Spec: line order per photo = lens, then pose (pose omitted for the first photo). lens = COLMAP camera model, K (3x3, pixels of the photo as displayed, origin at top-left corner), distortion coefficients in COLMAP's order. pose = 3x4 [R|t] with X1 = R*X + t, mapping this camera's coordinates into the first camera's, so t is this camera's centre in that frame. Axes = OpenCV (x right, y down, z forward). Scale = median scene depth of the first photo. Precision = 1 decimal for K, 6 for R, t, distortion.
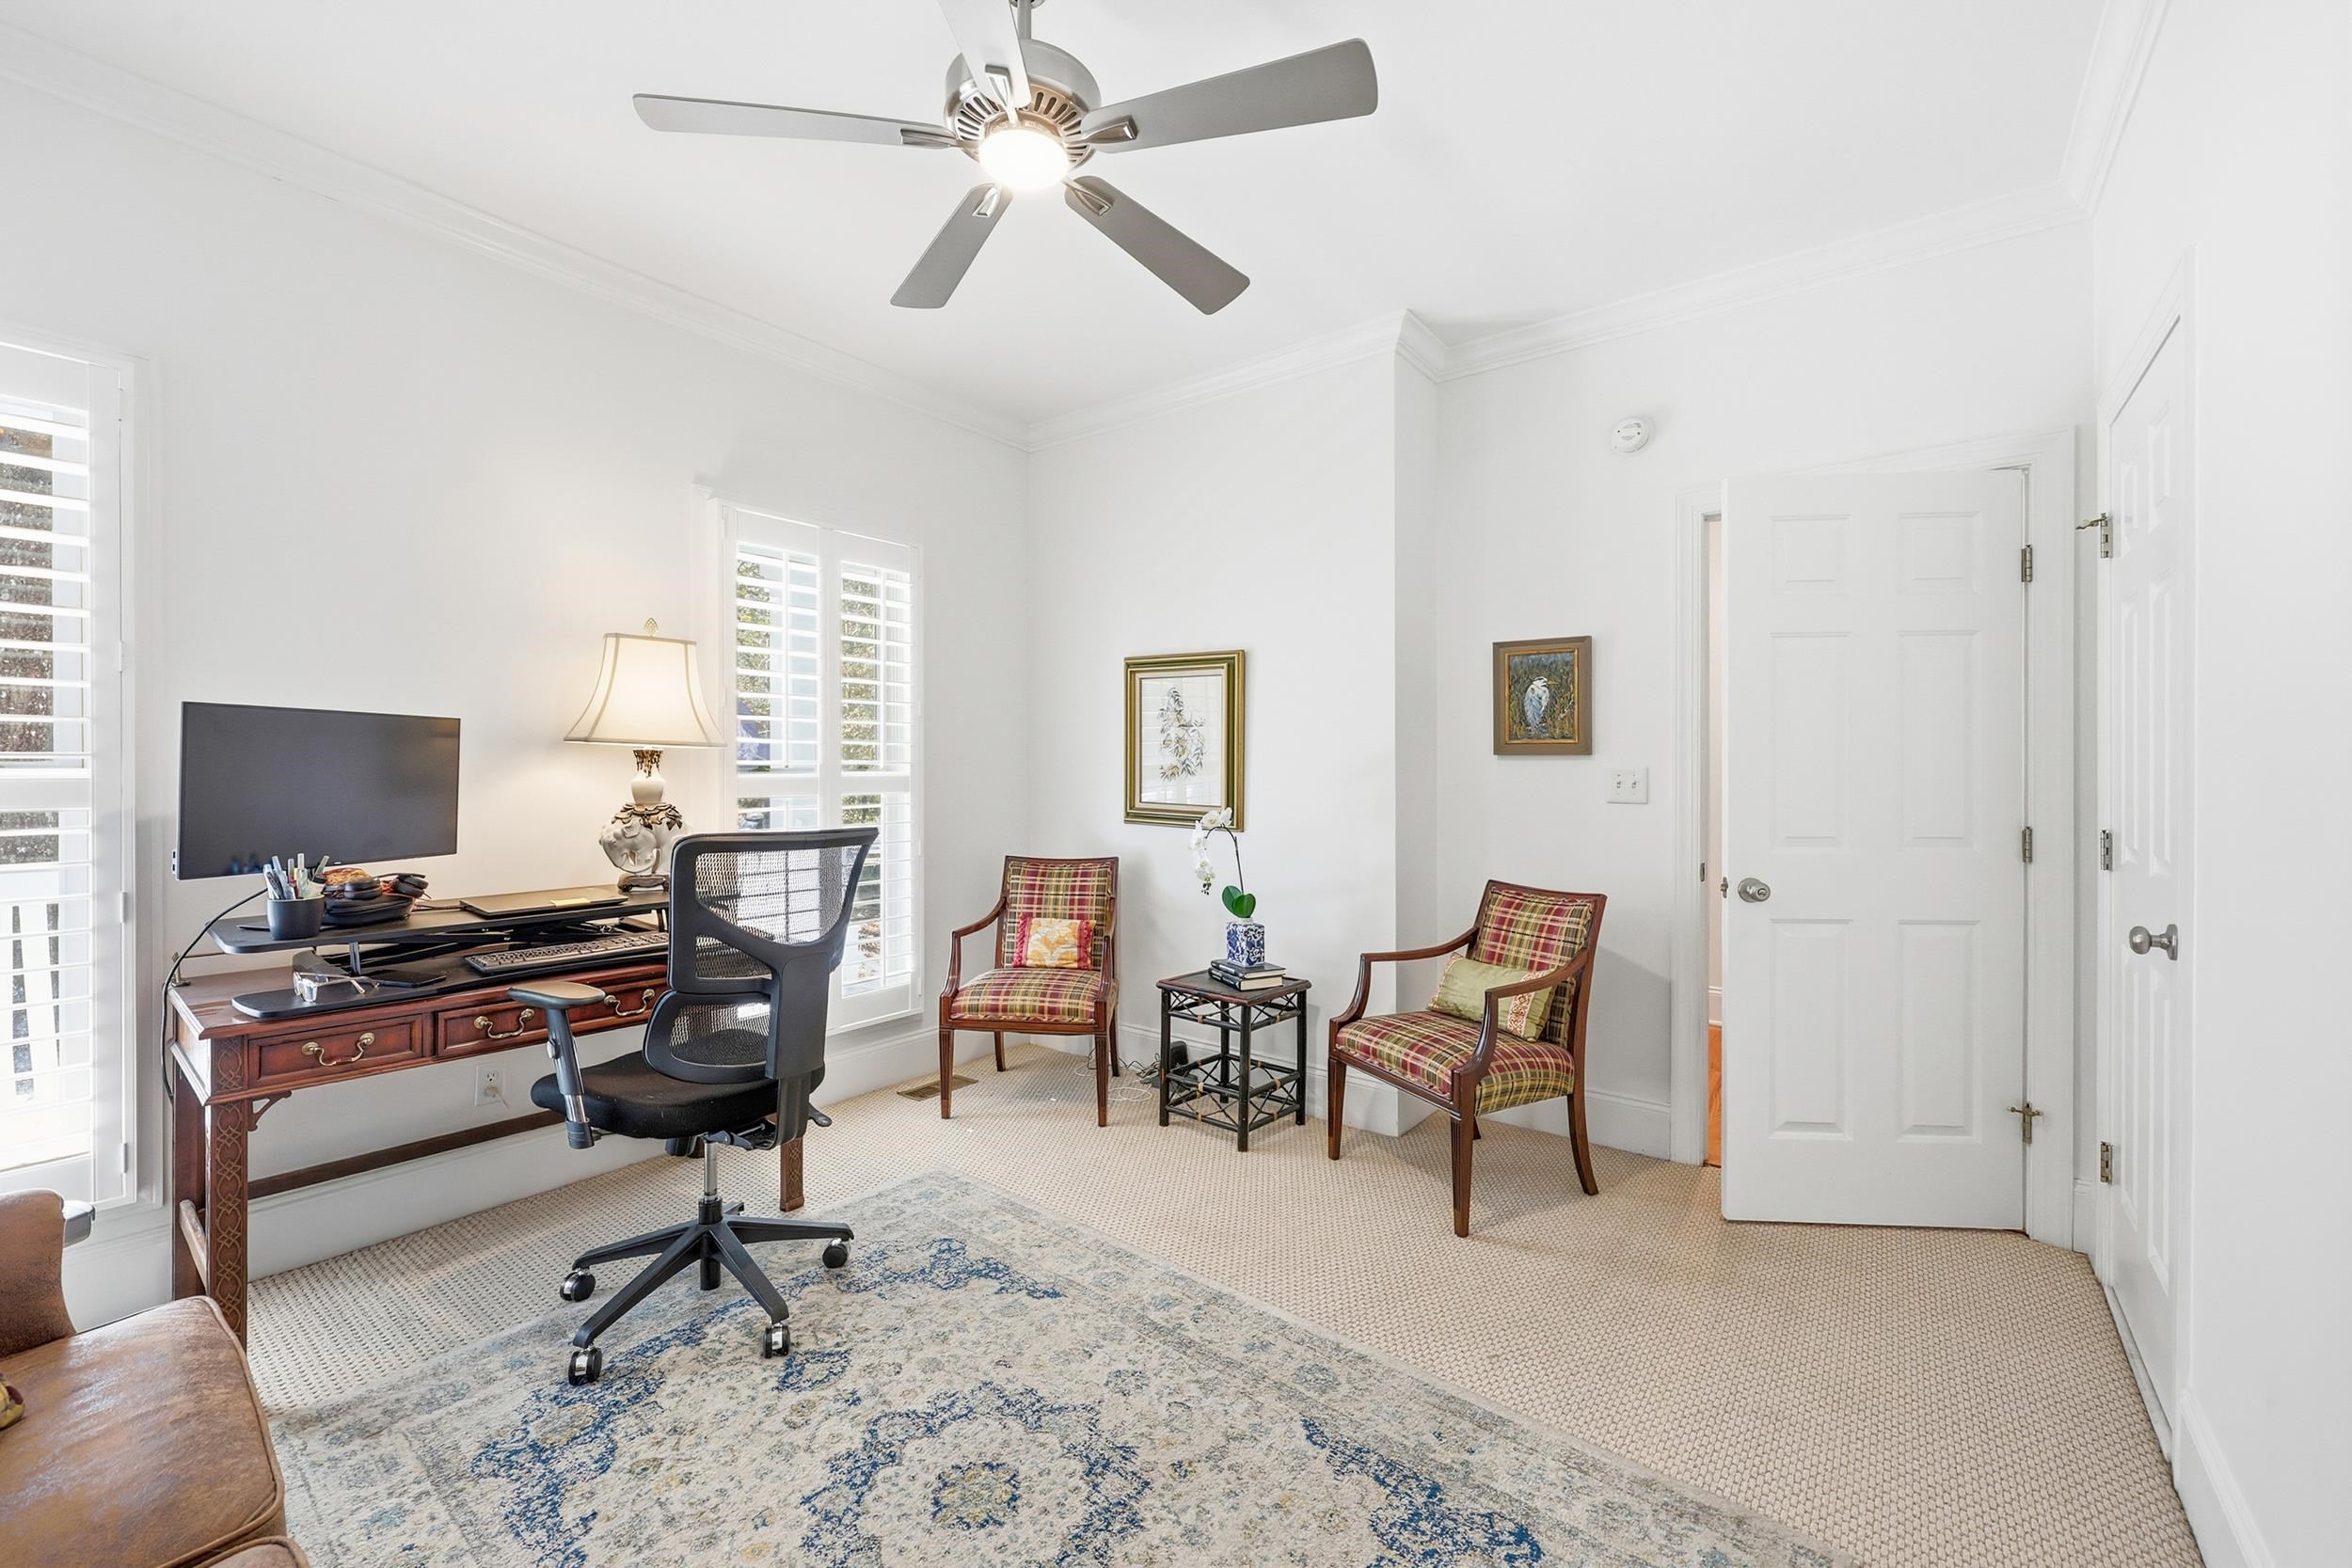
lens RADIAL K [[969.2, 0, 1164.7], [0, 969.2, 773.6], [0, 0, 1]] dist [-0.000890, 0.000262]
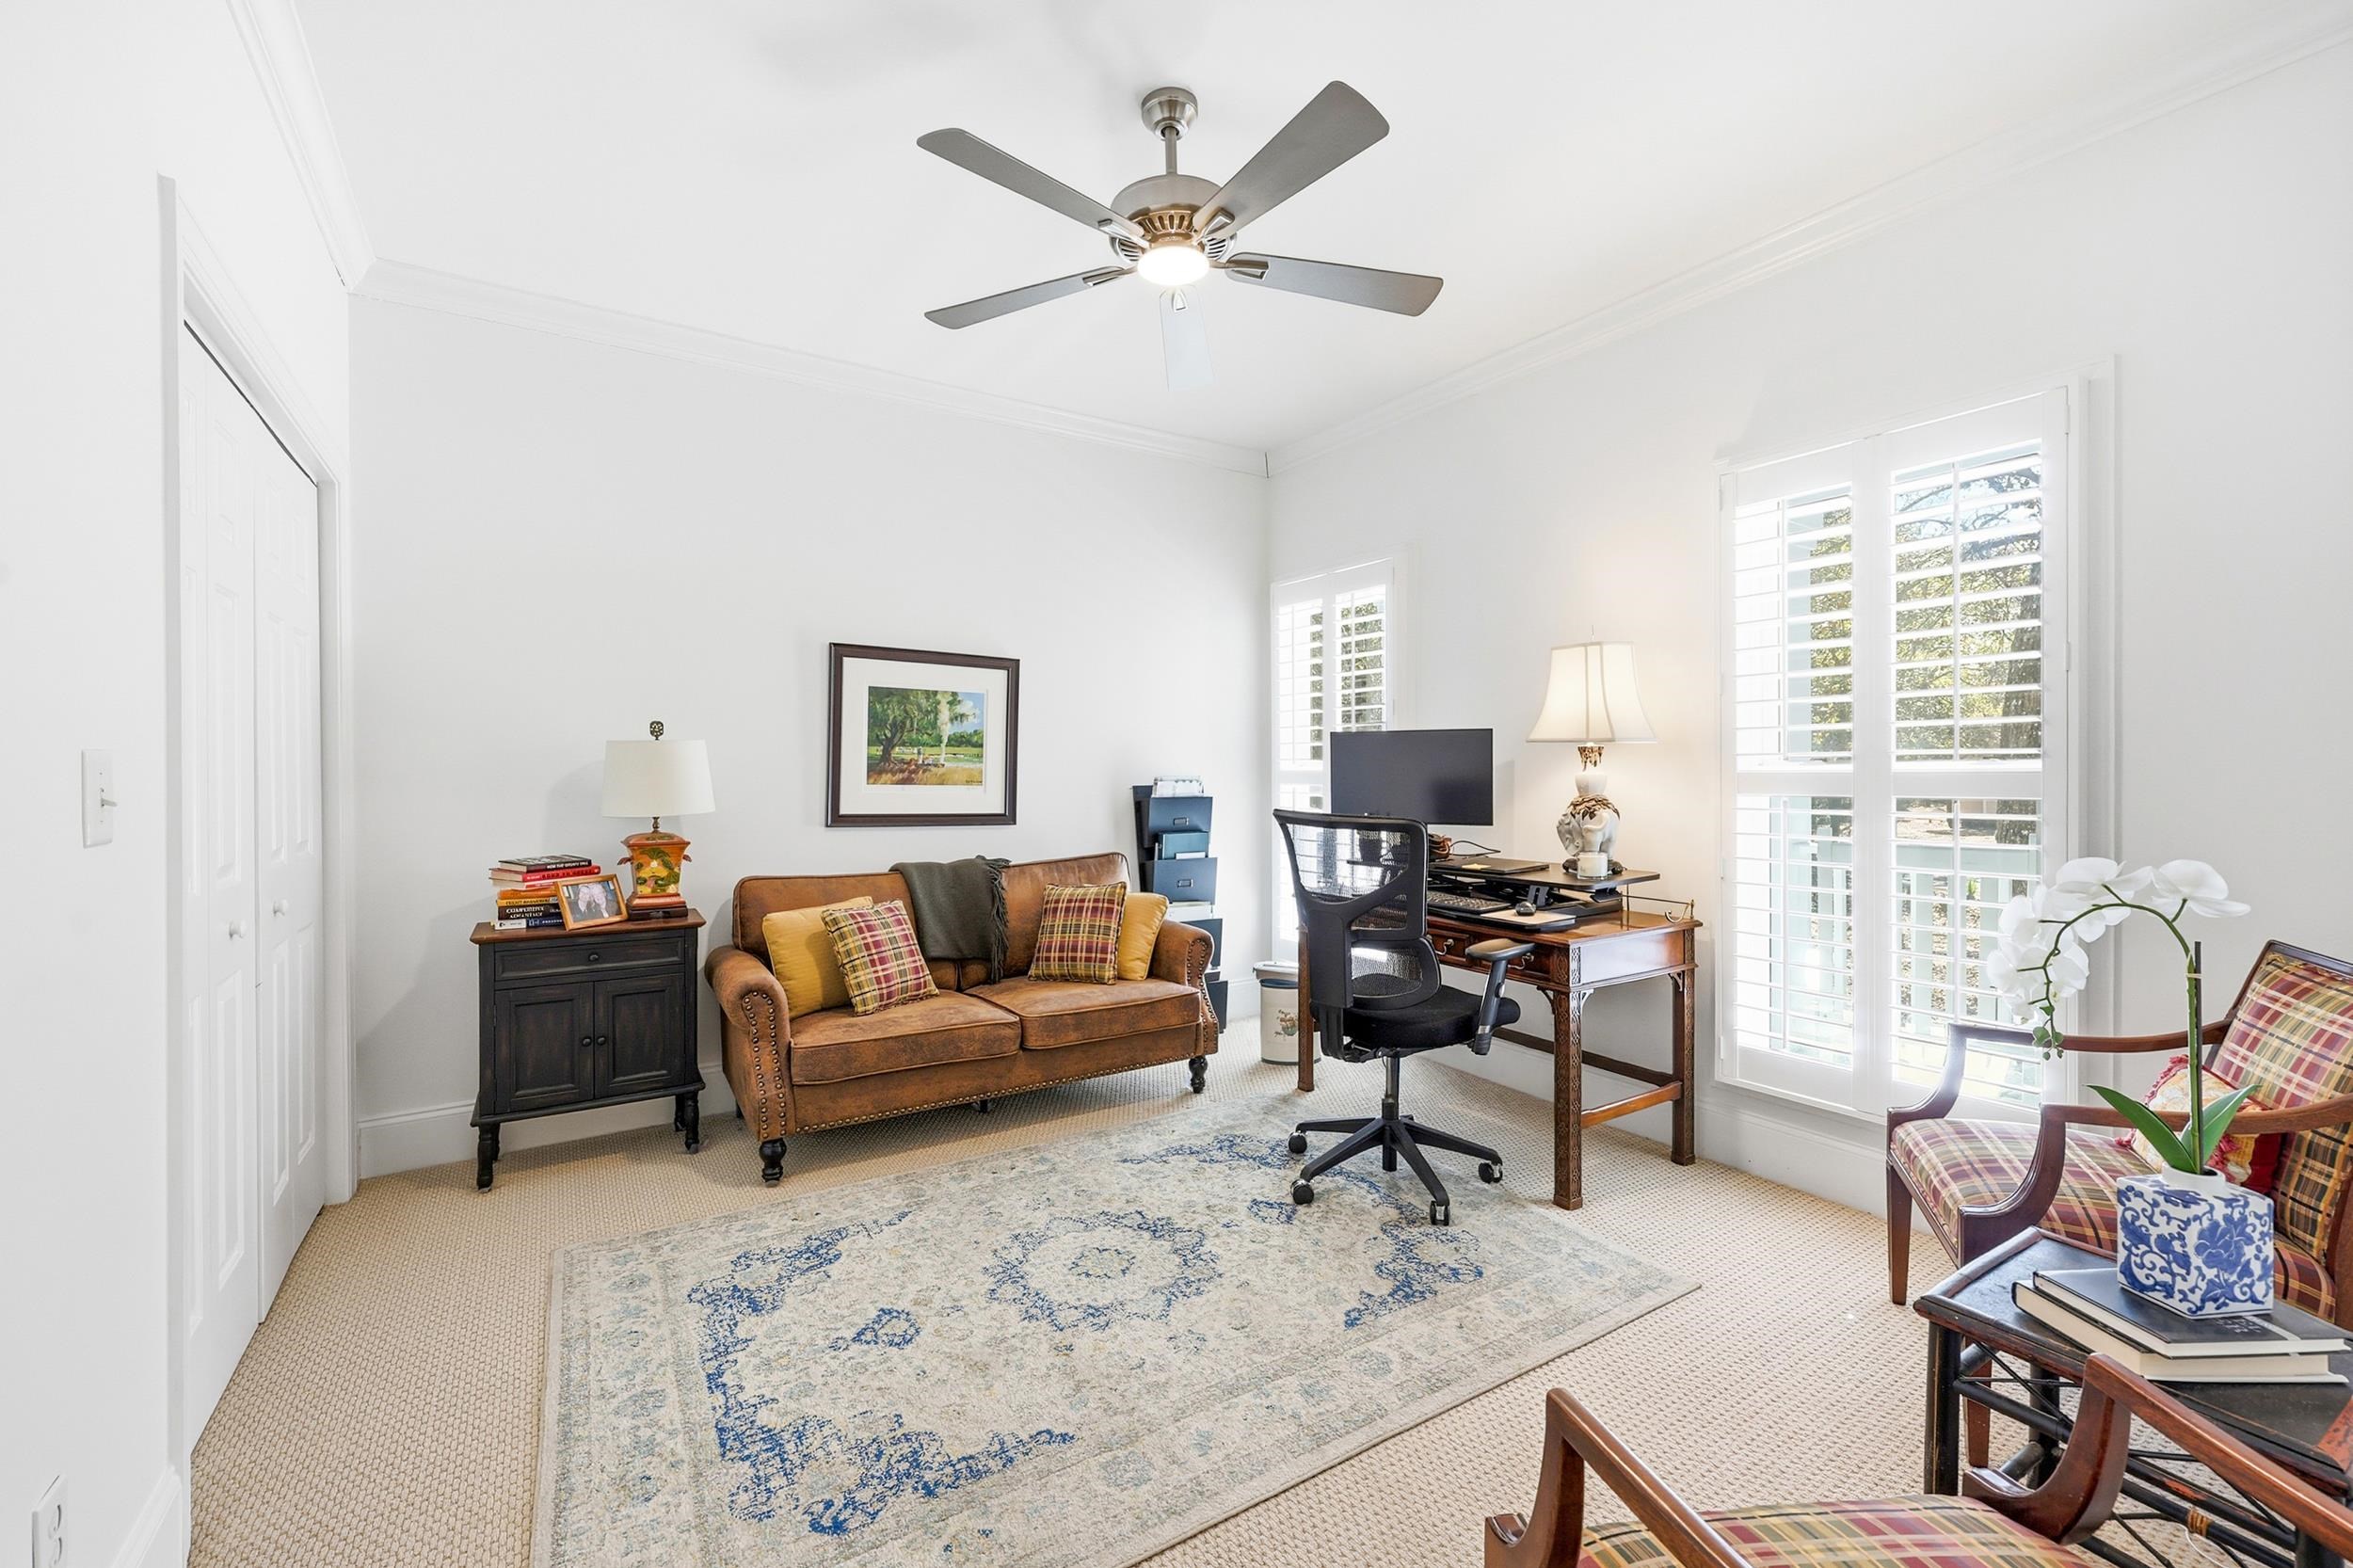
lens RADIAL K [[969.7, 0, 1161.0], [0, 969.7, 779.1], [0, 0, 1]] dist [-0.000890, 0.000262]
pose [[-0.345395, 0.007817, -0.938425, 1.042945], [-0.001831, 0.999958, 0.009003, 0.005967], [0.938456, 0.004828, -0.345366, 1.456281]]
